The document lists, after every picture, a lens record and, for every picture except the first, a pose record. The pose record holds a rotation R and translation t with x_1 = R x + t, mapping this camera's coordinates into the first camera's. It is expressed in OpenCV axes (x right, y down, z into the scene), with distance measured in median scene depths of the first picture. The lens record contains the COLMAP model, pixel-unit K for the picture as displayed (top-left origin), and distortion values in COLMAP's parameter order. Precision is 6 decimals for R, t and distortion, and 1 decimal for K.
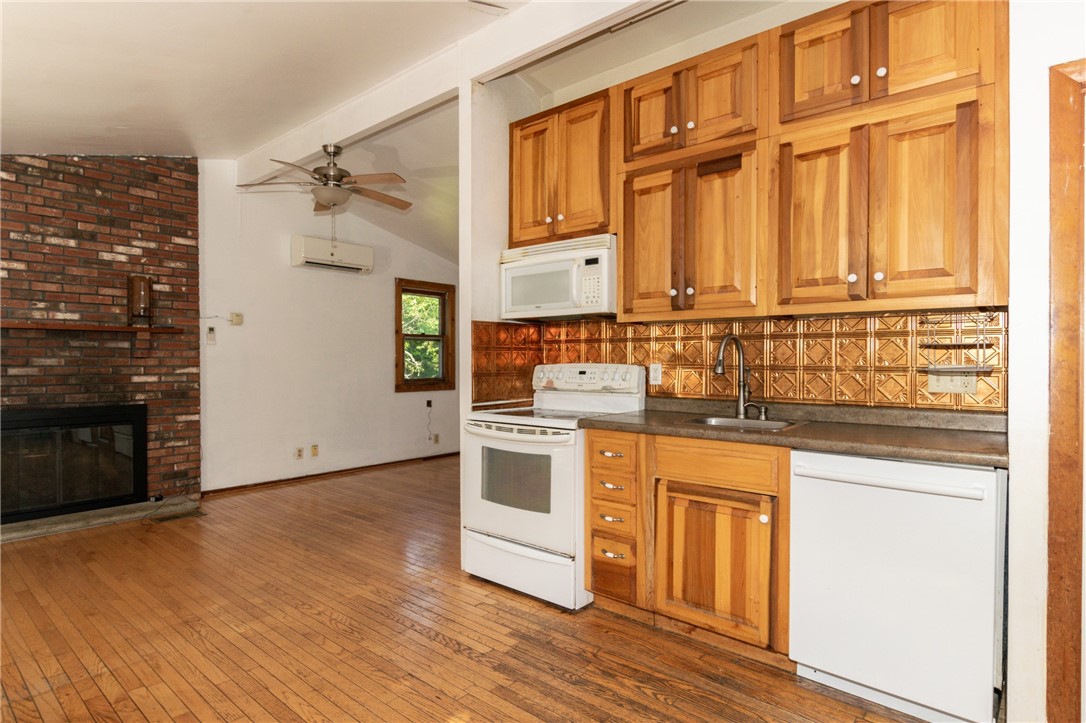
lens RADIAL K [[583.8, 0, 540.9], [0, 583.8, 364.0], [0, 0, 1]] dist [-0.004111, -0.001203]
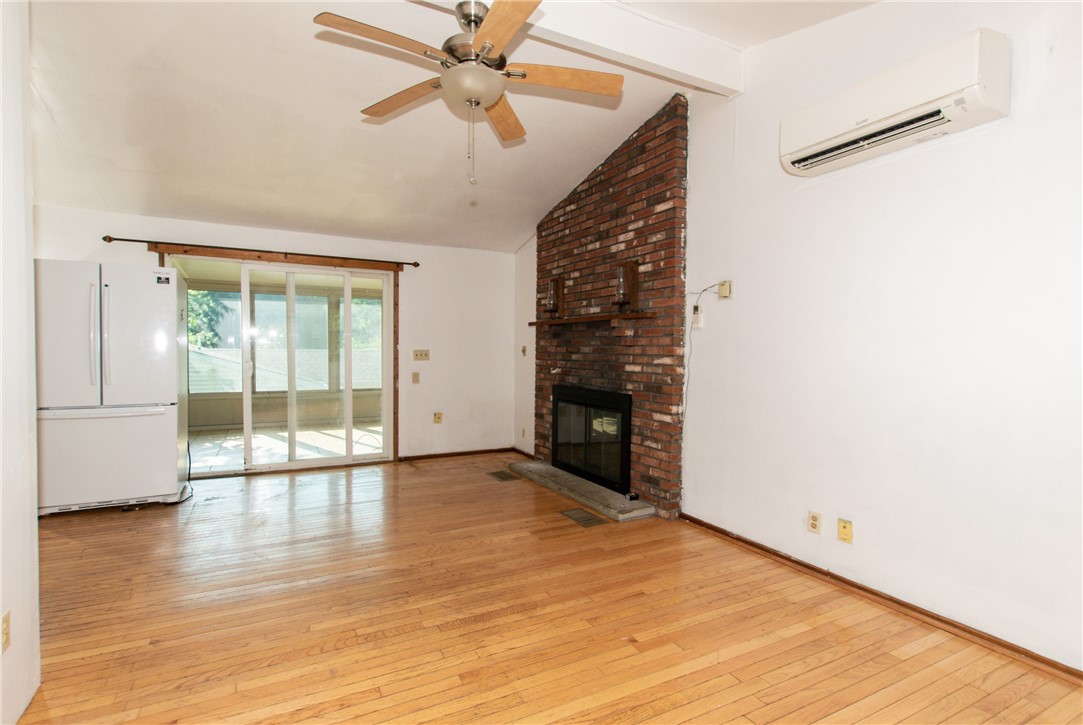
lens RADIAL K [[475.5, 0, 541.5], [0, 475.5, 362.5], [0, 0, 1]] dist [-0.000107, -0.000077]
pose [[-0.336276, 0.024933, -0.941433, 0.153449], [-0.012700, 0.999439, 0.031006, -0.009051], [0.941678, 0.022383, -0.335771, 1.717300]]
